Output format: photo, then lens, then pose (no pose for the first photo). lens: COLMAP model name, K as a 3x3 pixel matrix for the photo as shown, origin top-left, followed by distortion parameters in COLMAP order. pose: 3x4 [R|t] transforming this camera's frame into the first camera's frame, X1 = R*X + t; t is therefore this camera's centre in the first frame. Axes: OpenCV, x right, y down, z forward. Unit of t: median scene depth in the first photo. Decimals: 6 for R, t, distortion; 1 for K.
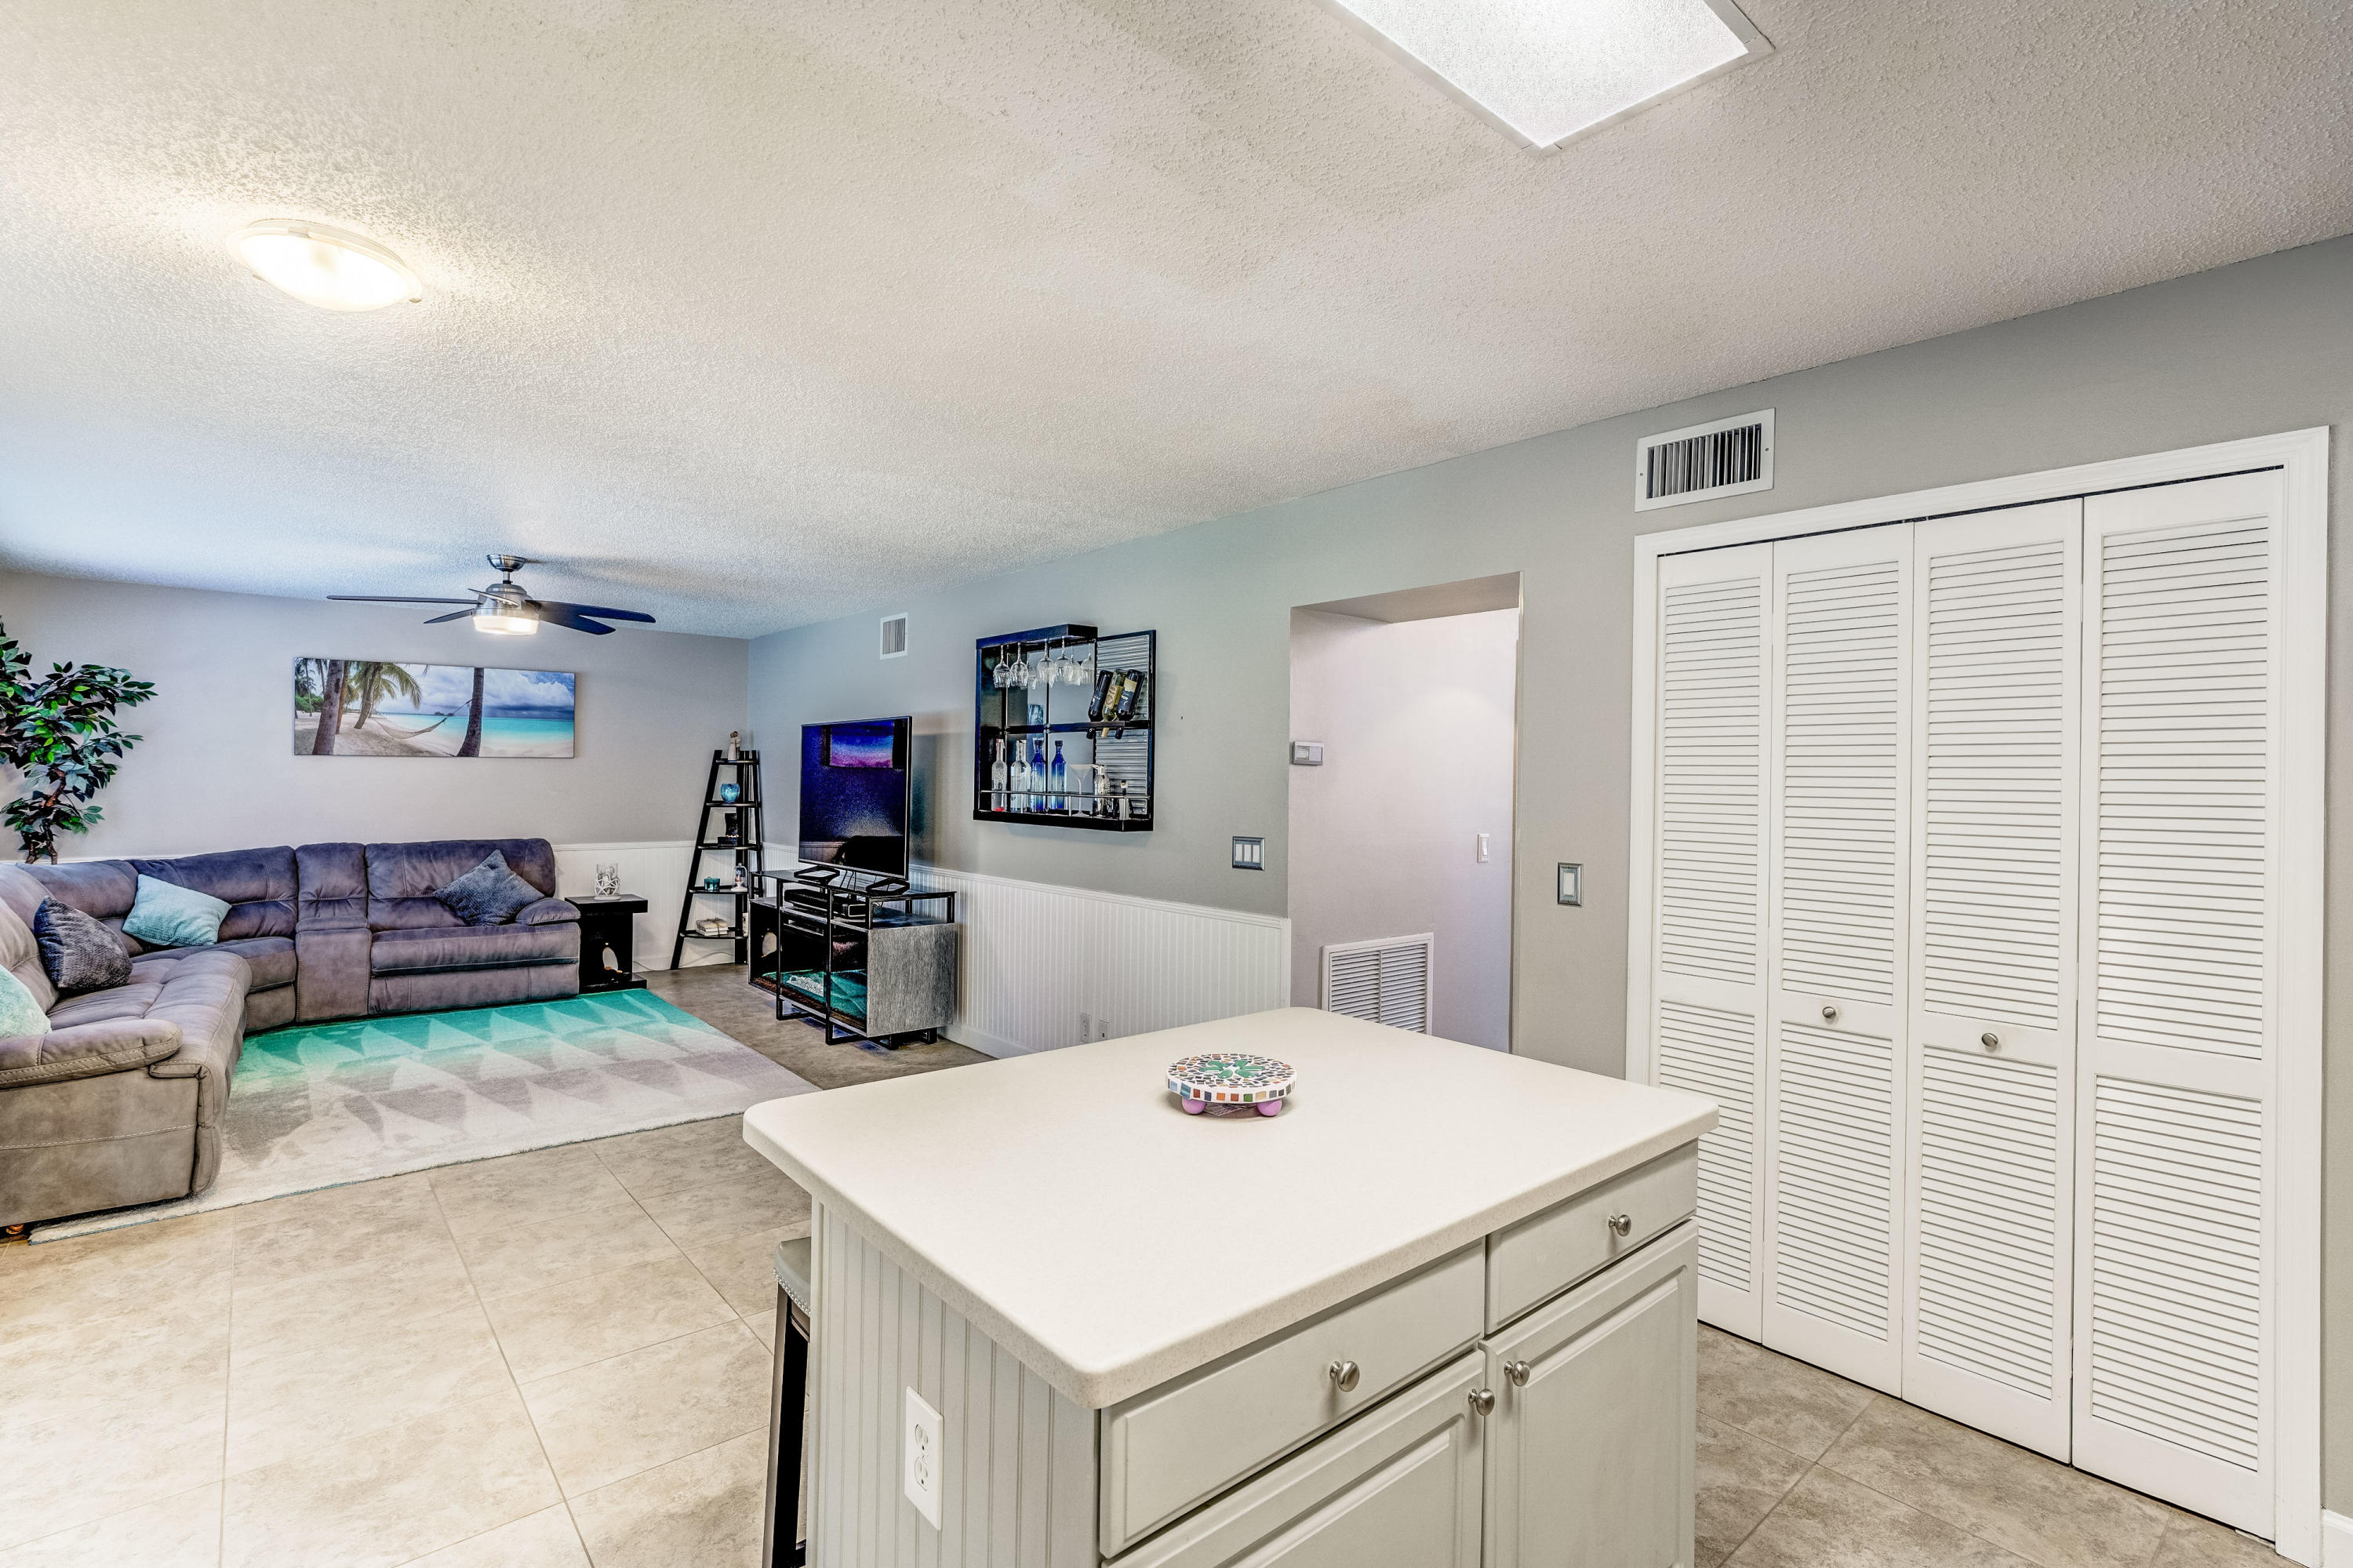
lens RADIAL K [[1092.4, 0, 1180.8], [0, 1092.4, 773.9], [0, 0, 1]] dist [-0.009739, 0.005074]
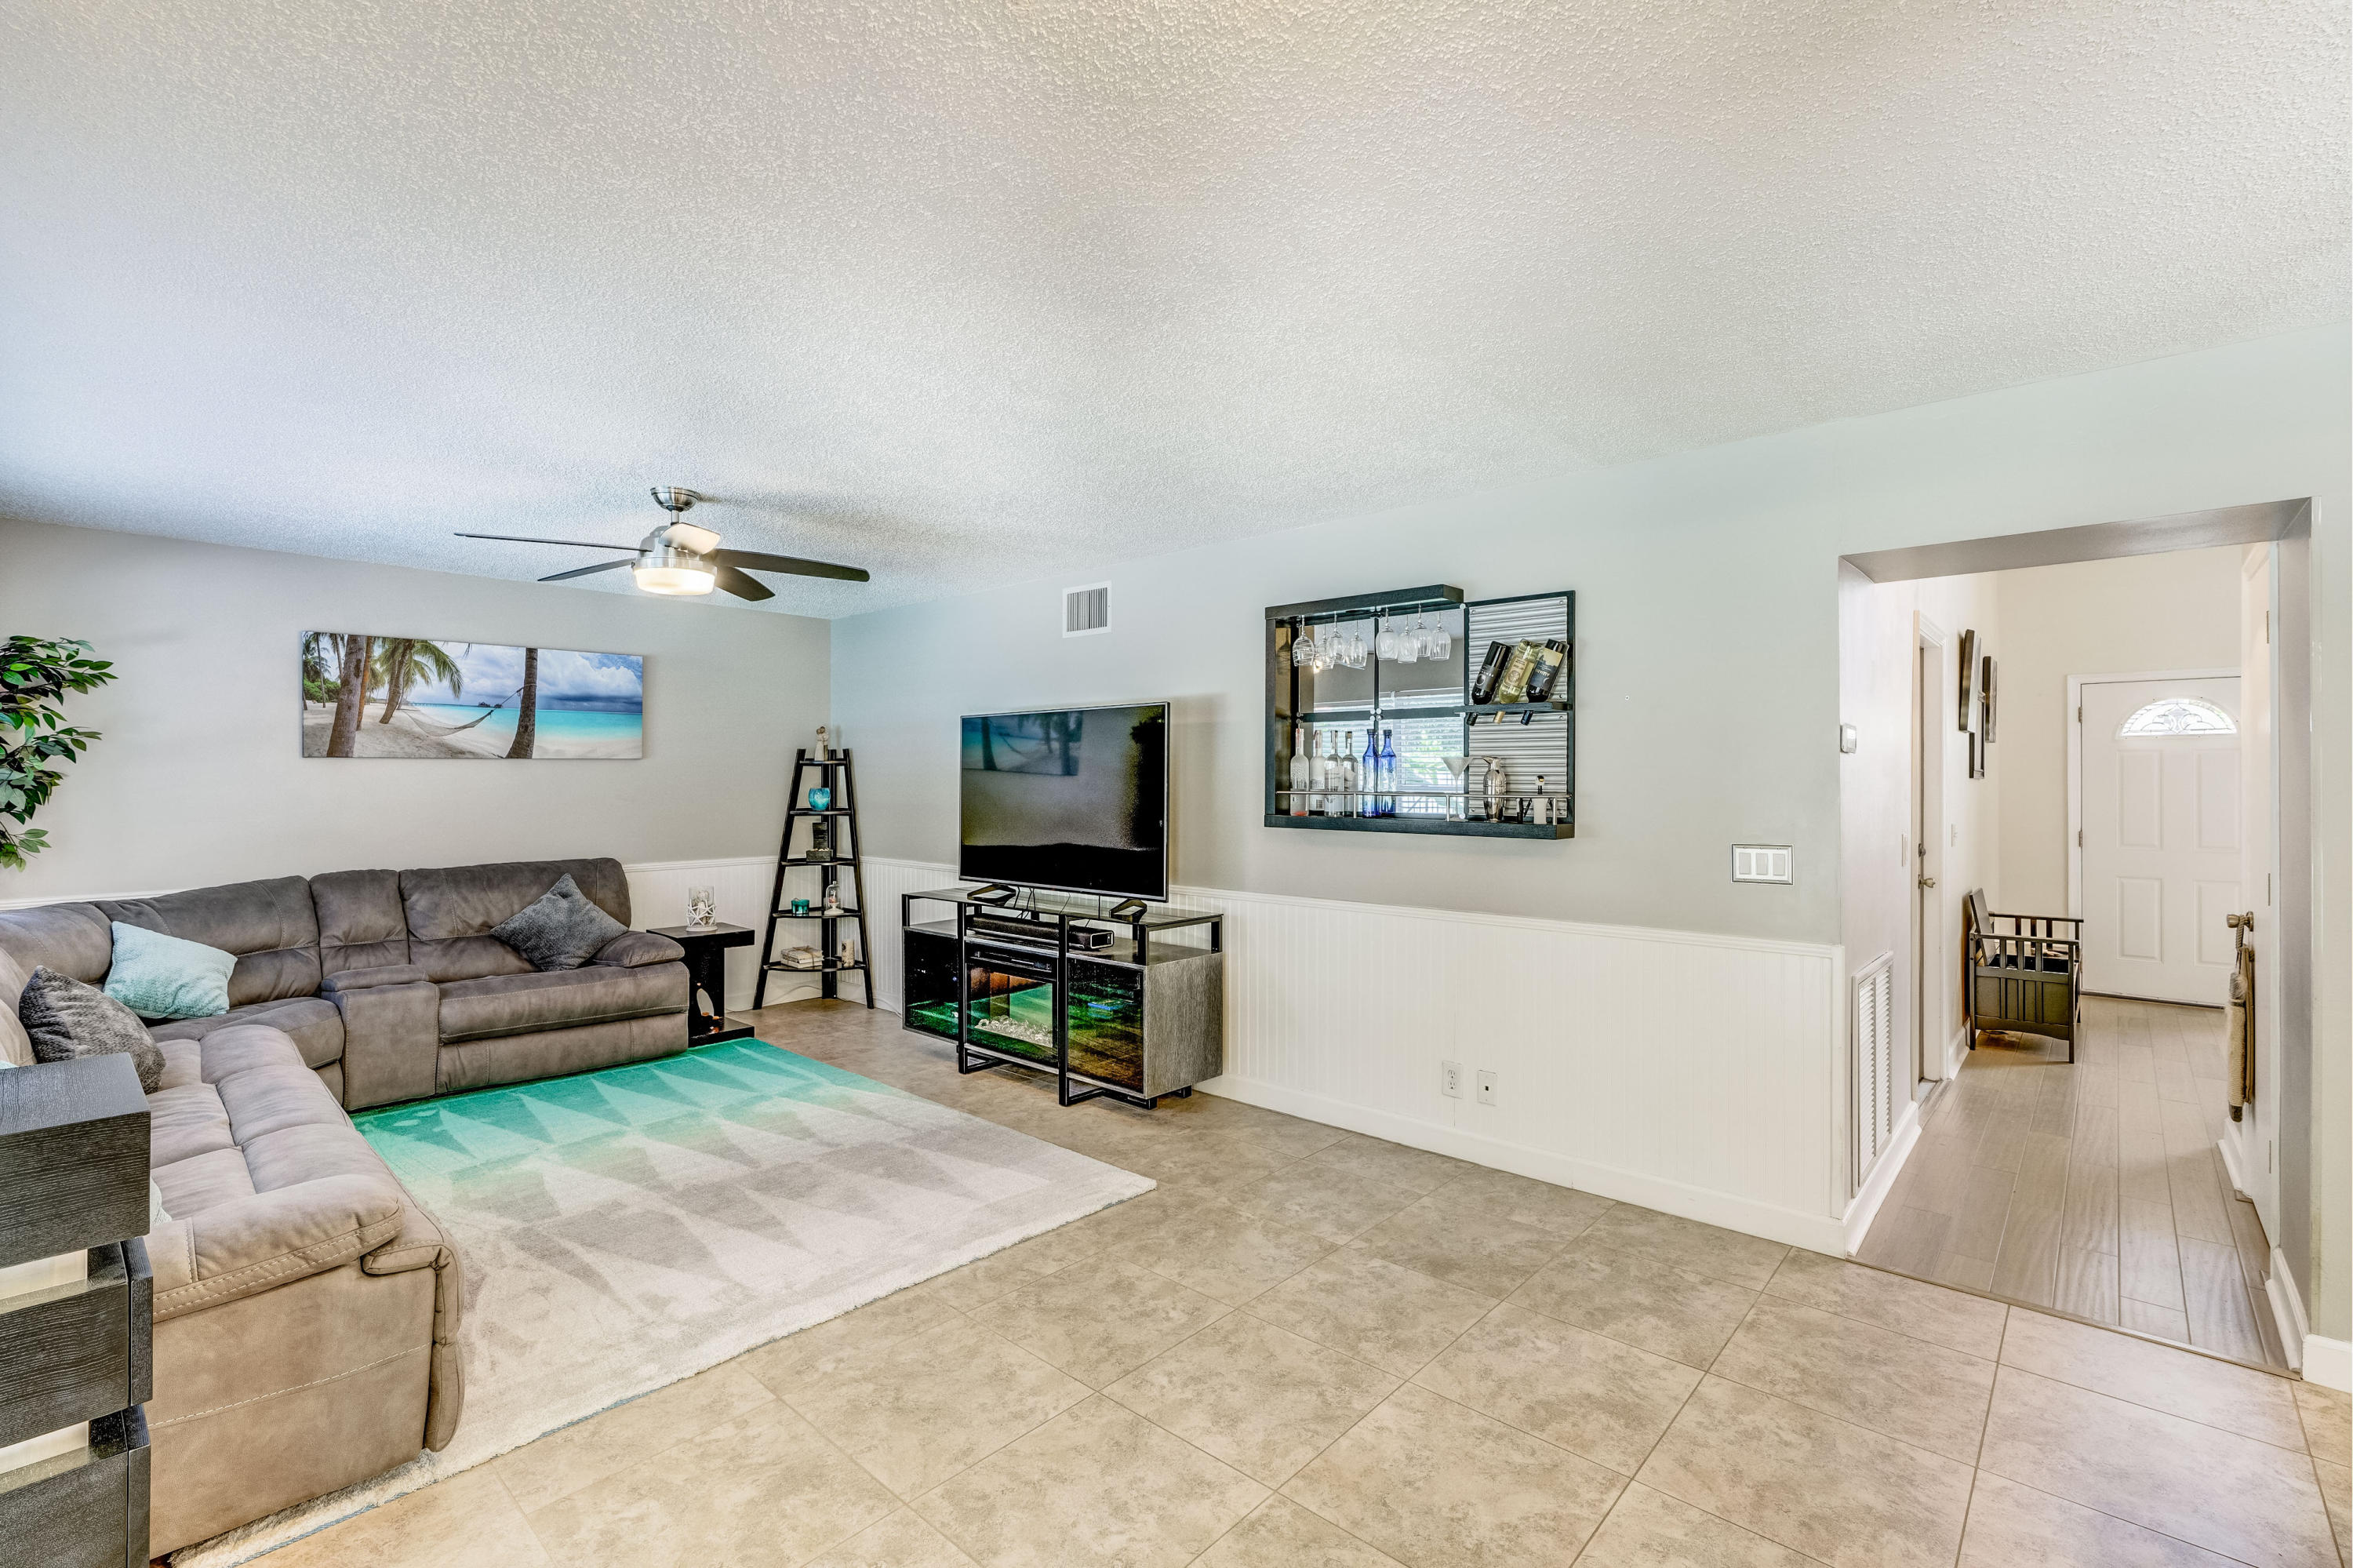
lens RADIAL K [[1049.2, 0, 1176.6], [0, 1049.2, 774.3], [0, 0, 1]] dist [-0.012795, 0.006395]
pose [[0.991814, -0.011143, 0.127202, -0.335730], [0.011118, 0.999938, 0.000908, 0.000779], [-0.127204, 0.000513, 0.991876, 0.213256]]
